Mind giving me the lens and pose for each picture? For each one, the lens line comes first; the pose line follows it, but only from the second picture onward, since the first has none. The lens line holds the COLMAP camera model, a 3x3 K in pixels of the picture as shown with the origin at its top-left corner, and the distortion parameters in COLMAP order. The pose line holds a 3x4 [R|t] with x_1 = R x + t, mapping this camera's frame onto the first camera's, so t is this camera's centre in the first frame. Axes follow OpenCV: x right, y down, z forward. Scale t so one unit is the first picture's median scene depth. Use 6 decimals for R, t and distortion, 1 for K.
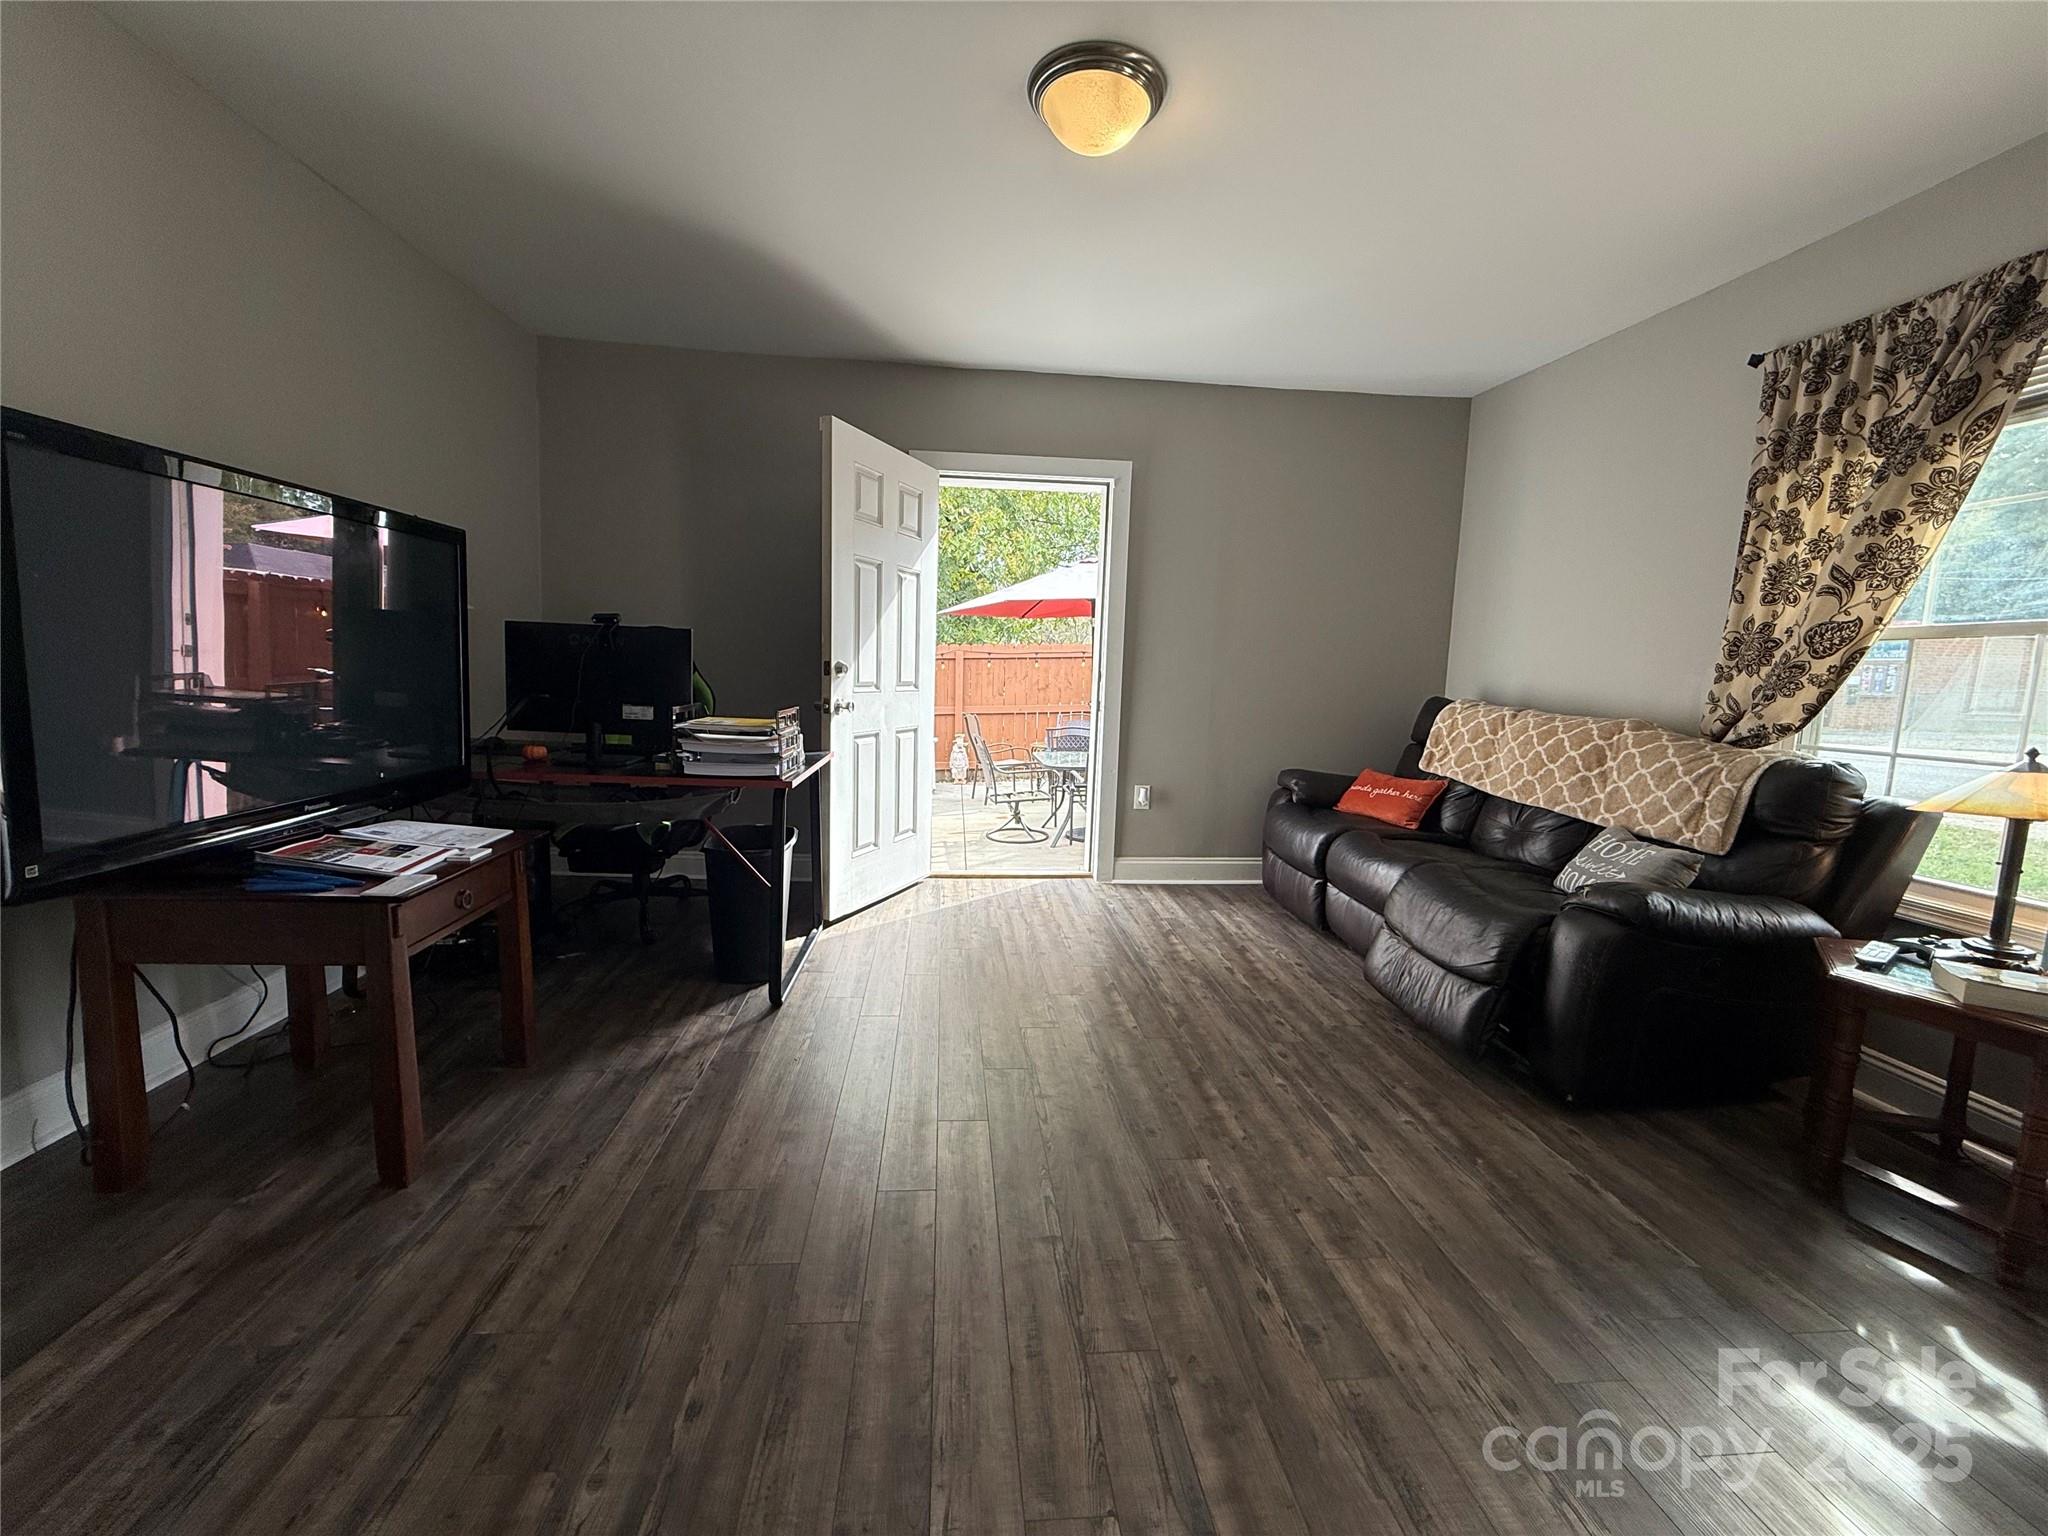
lens RADIAL K [[810.6, 0, 1024.0], [0, 810.6, 768.0], [0, 0, 1]] dist [-0.001547, -0.000111]
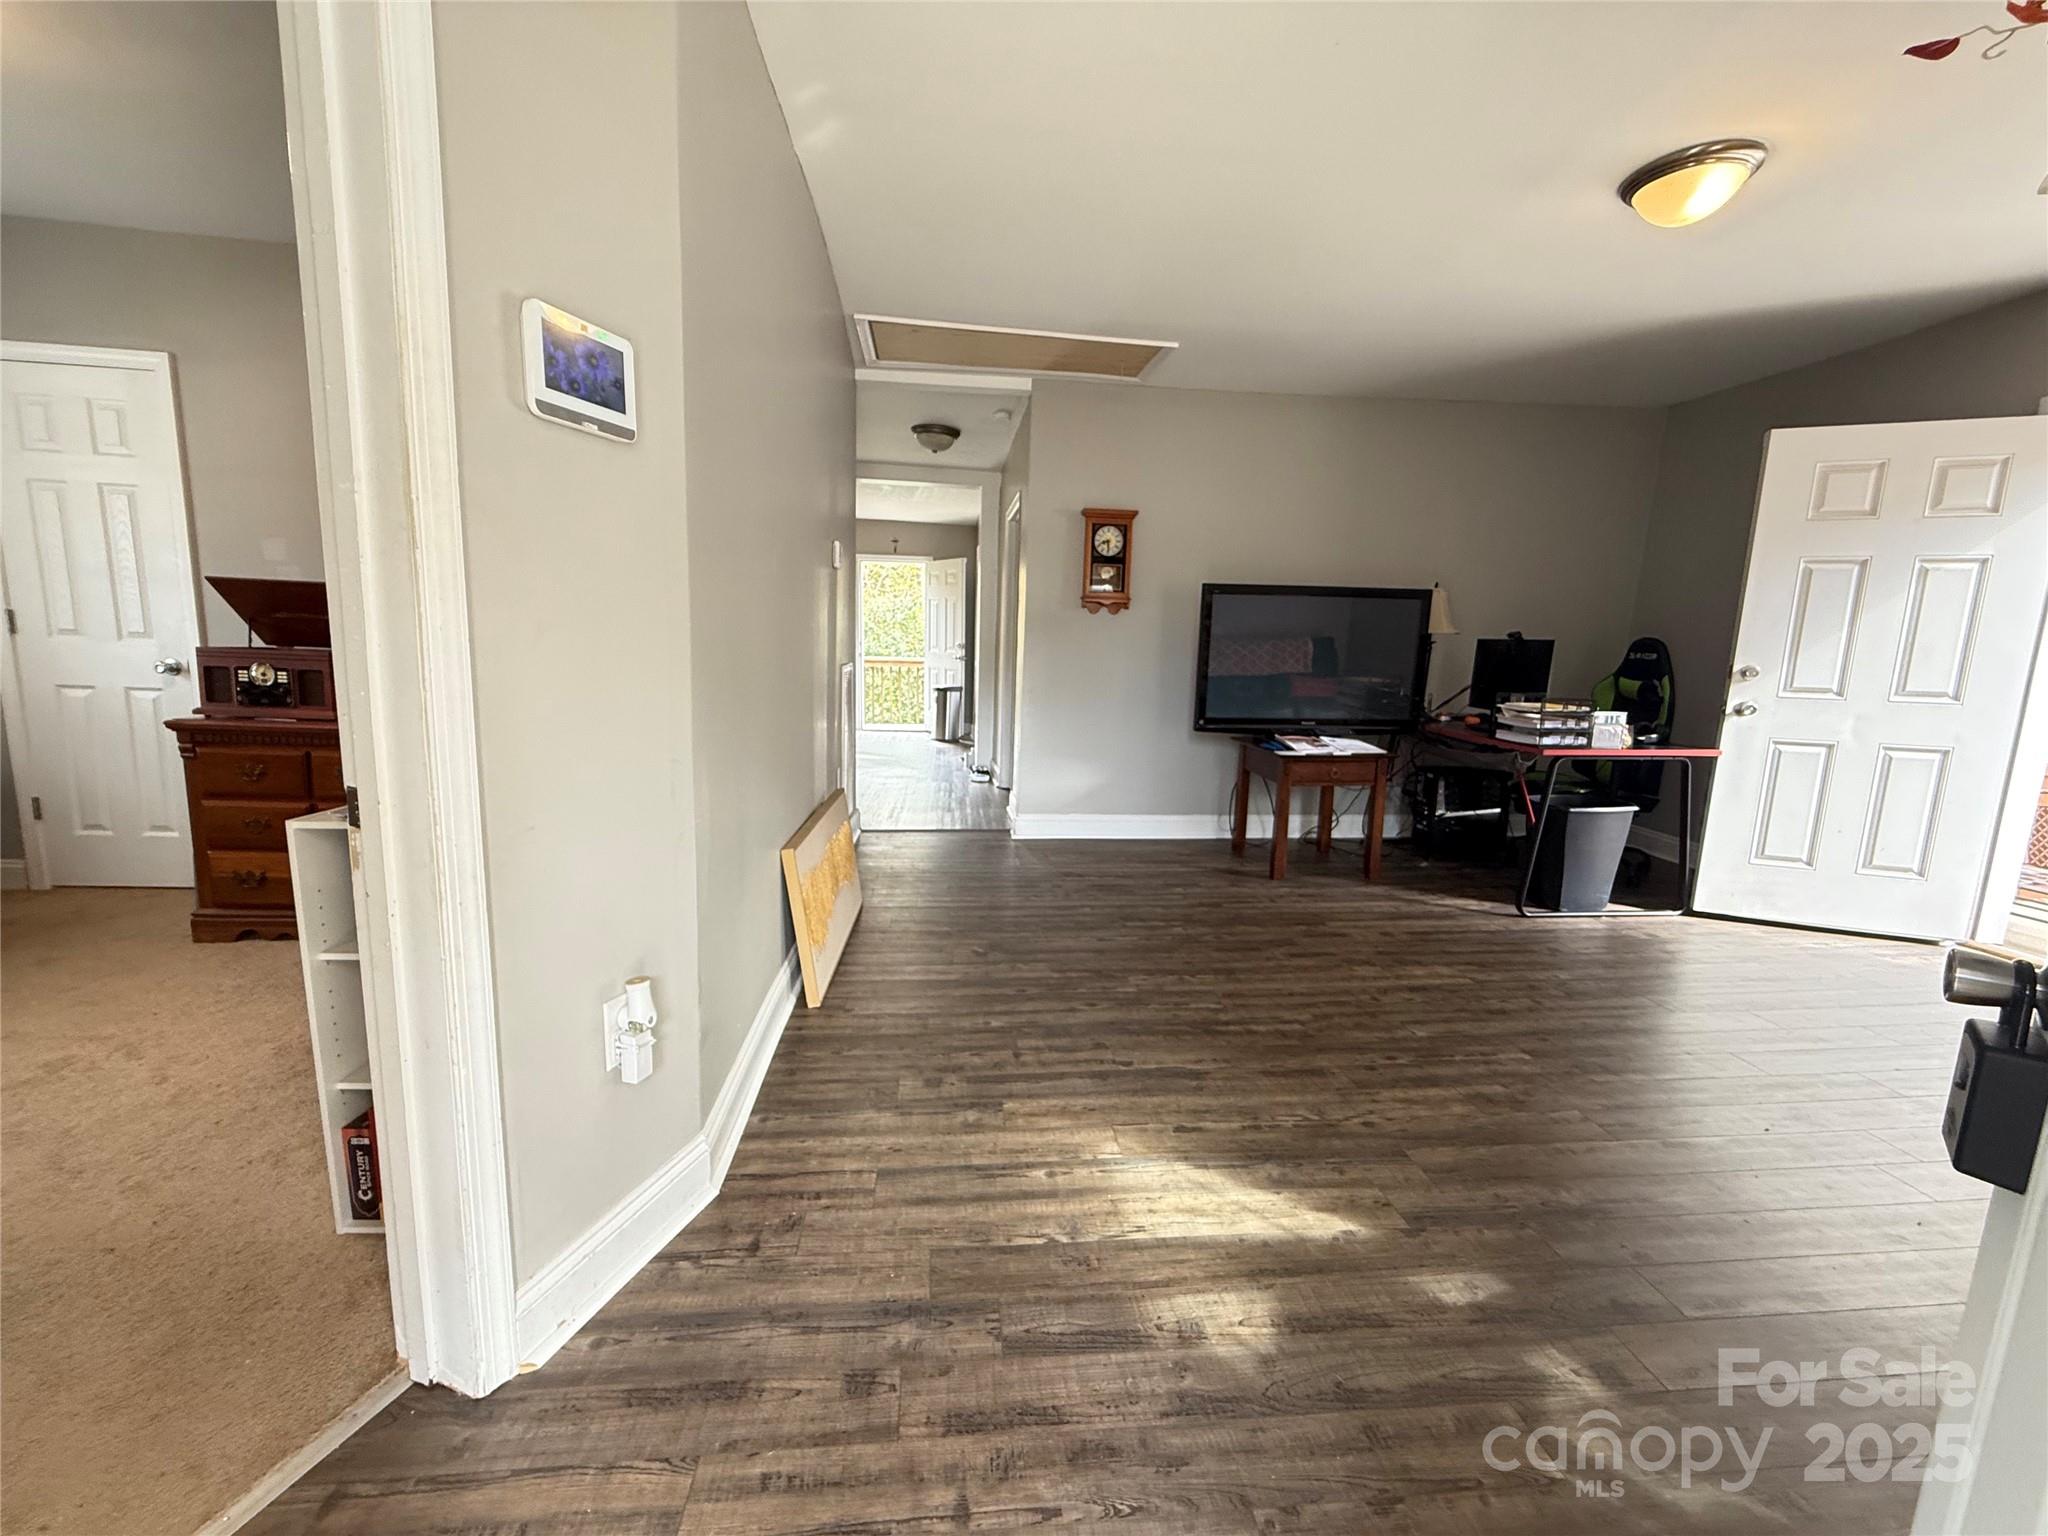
lens RADIAL K [[810.6, 0, 1024.0], [0, 810.6, 768.0], [0, 0, 1]] dist [-0.001547, -0.000111]
pose [[0.013473, 0.120055, -0.992676, 1.091387], [-0.146312, 0.982317, 0.116817, 0.014935], [0.989147, 0.143667, 0.030800, 0.105980]]
